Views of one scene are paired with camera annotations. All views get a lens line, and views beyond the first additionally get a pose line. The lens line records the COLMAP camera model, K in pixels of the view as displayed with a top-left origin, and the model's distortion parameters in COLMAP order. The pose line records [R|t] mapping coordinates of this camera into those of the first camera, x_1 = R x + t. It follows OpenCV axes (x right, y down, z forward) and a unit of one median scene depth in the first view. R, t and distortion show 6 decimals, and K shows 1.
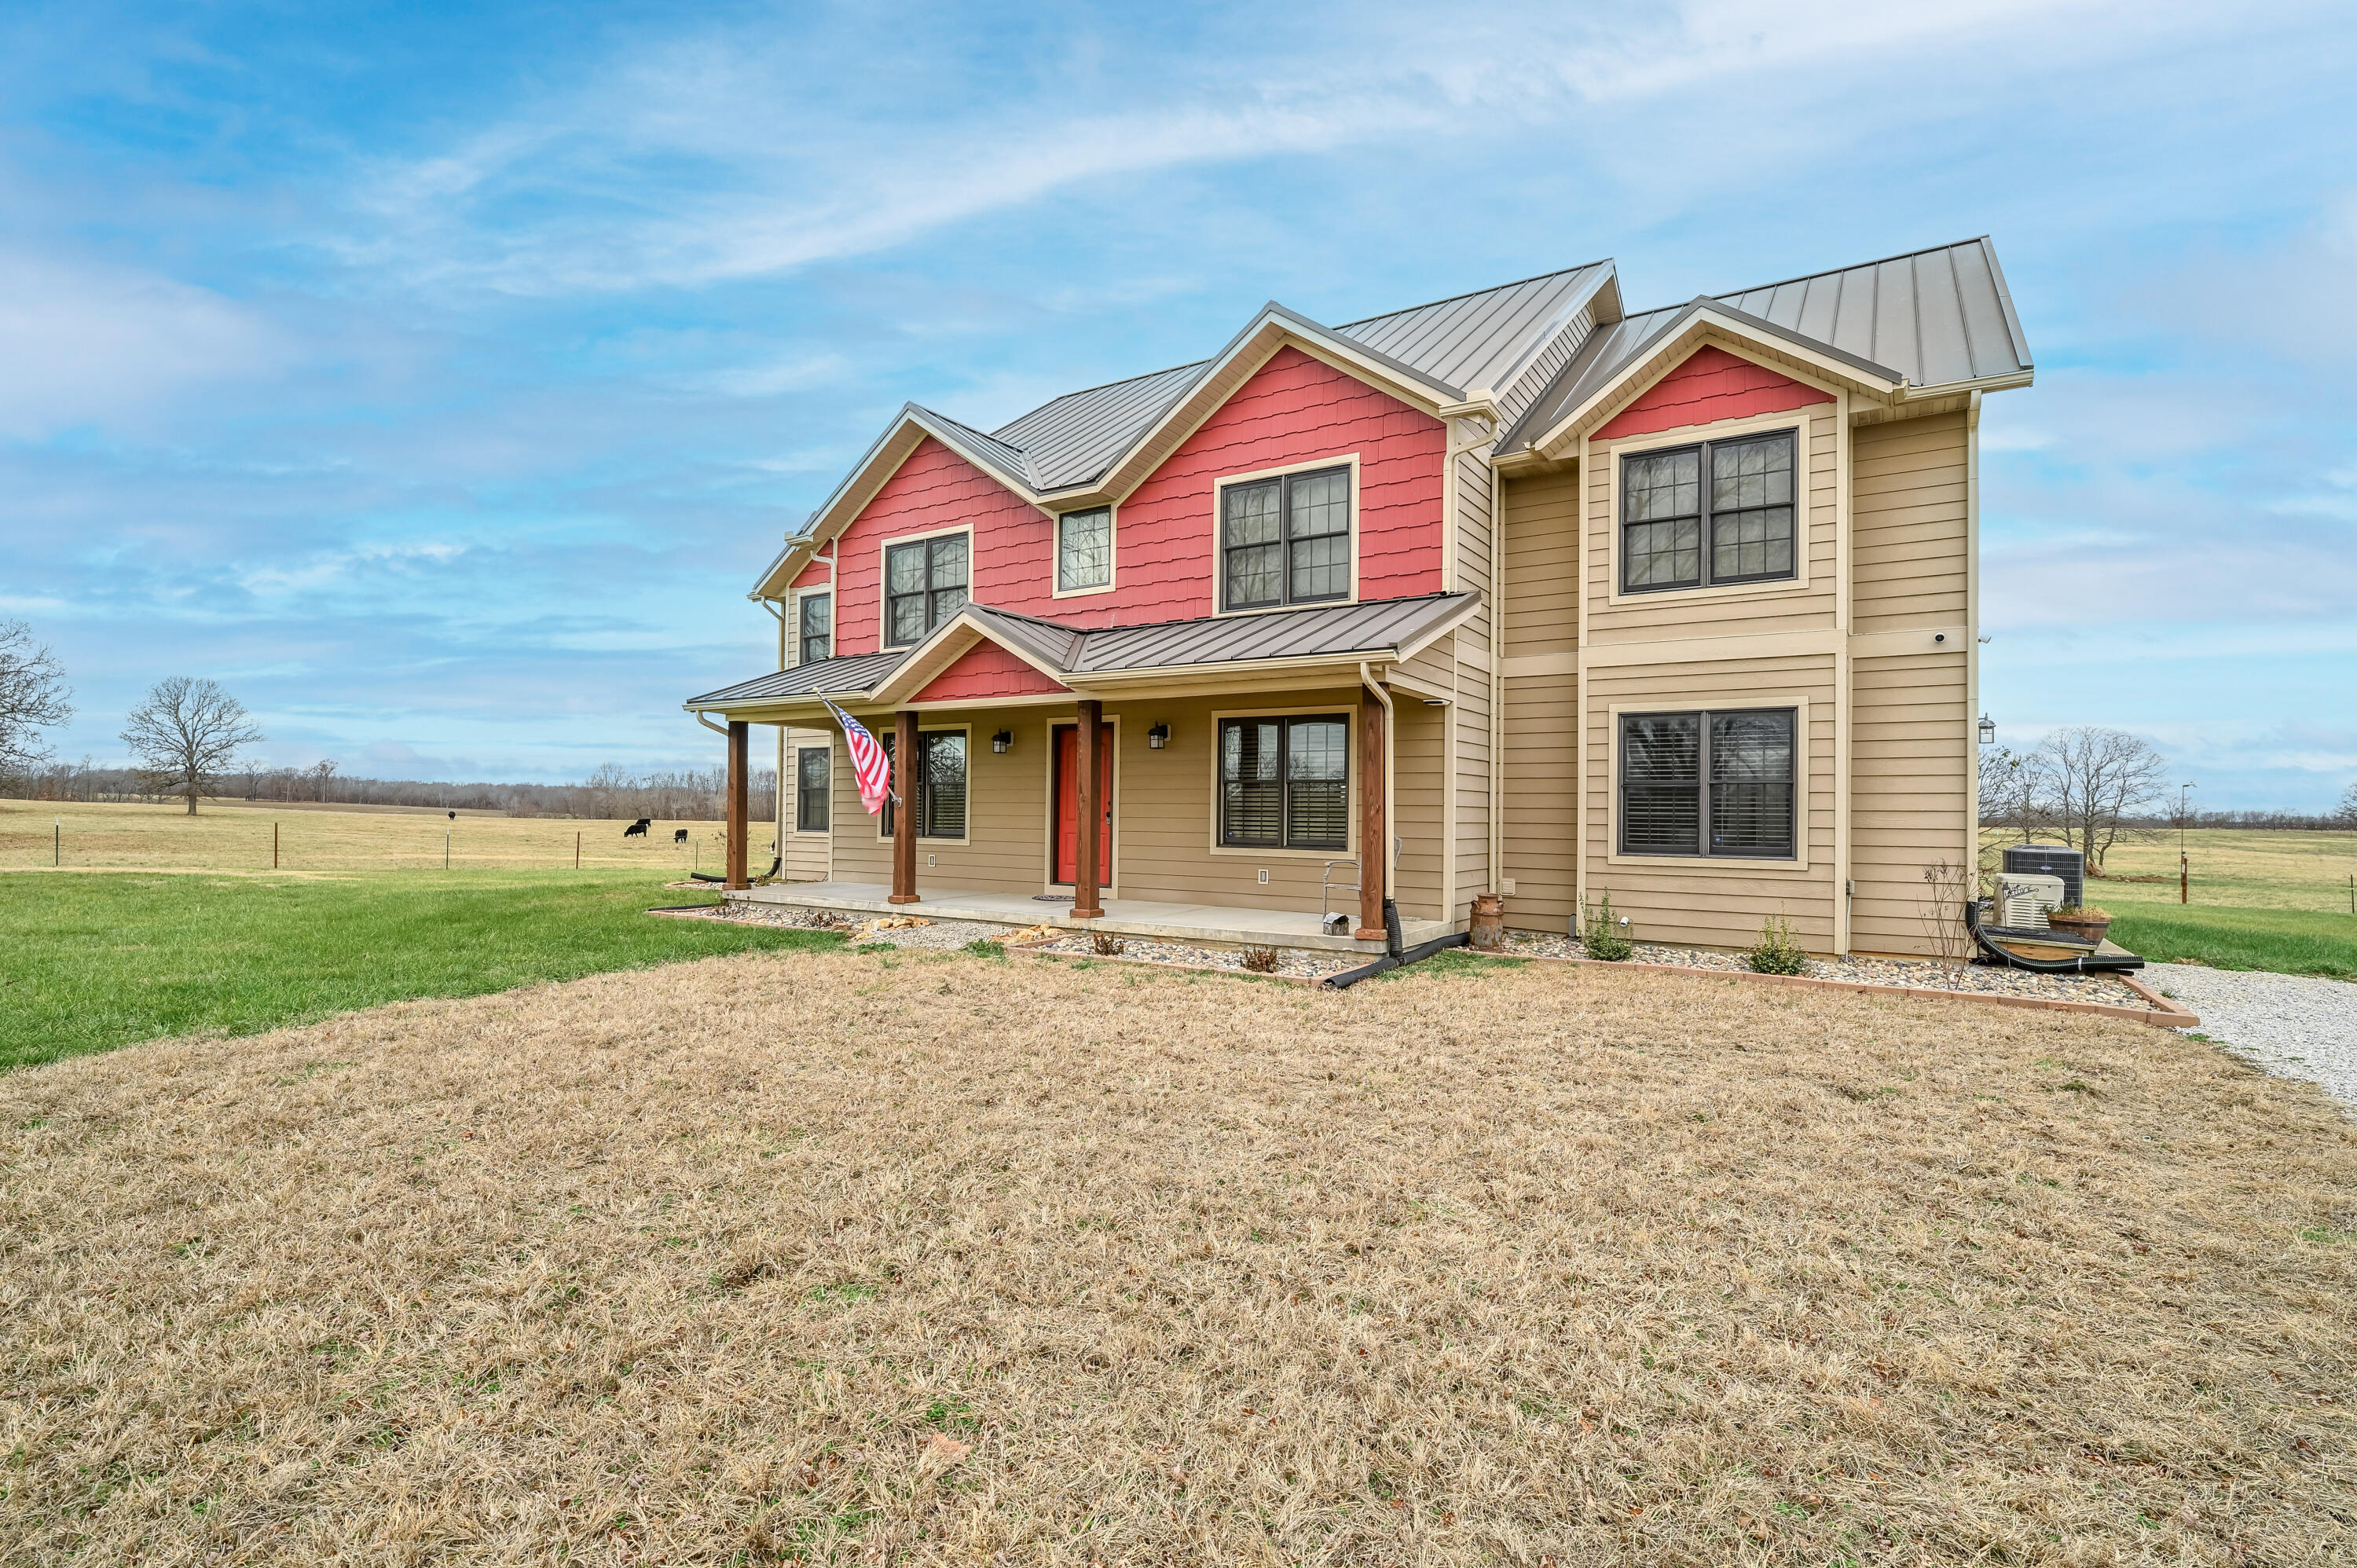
lens RADIAL K [[1240.4, 0, 1112.2], [0, 1240.4, 798.7], [0, 0, 1]] dist [-0.022714, -0.000344]
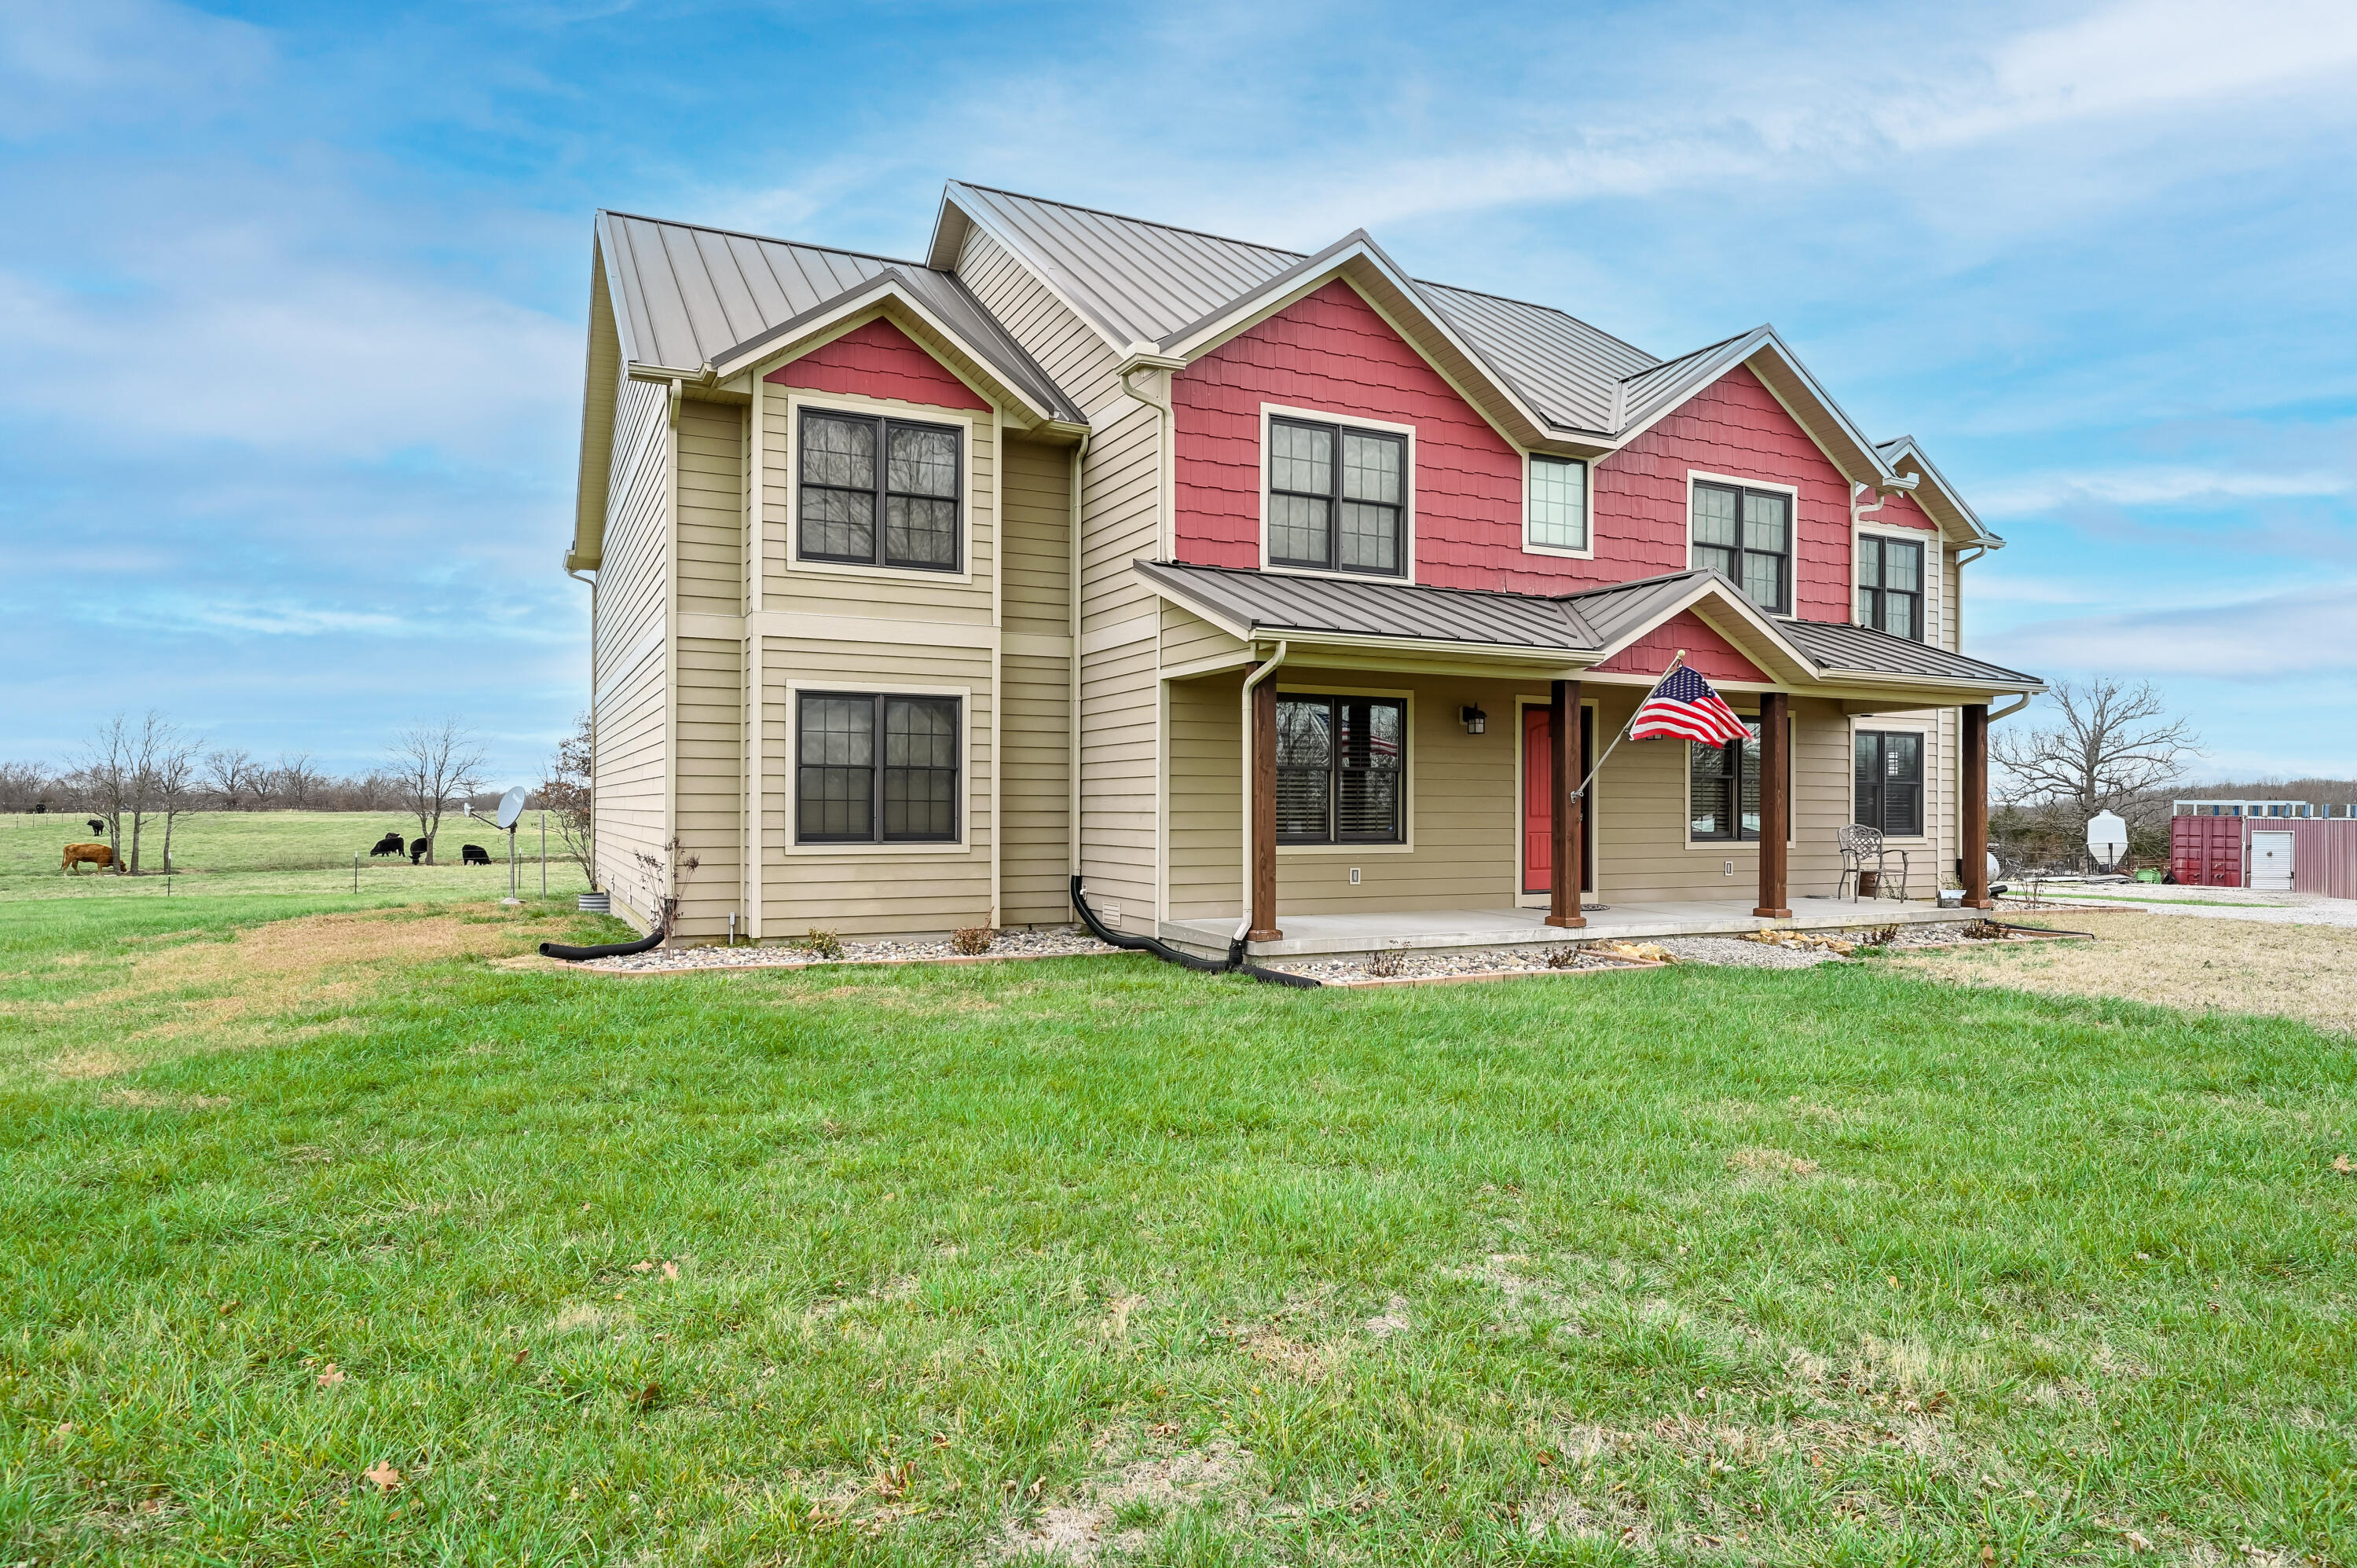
lens RADIAL K [[1355.7, 0, 1183.4], [0, 1355.7, 795.3], [0, 0, 1]] dist [-0.001063, 0.001057]
pose [[0.446537, -0.001403, 0.894764, -0.949102], [-0.010616, 0.999920, 0.006866, -0.001158], [-0.894702, -0.012564, 0.446486, 0.779989]]
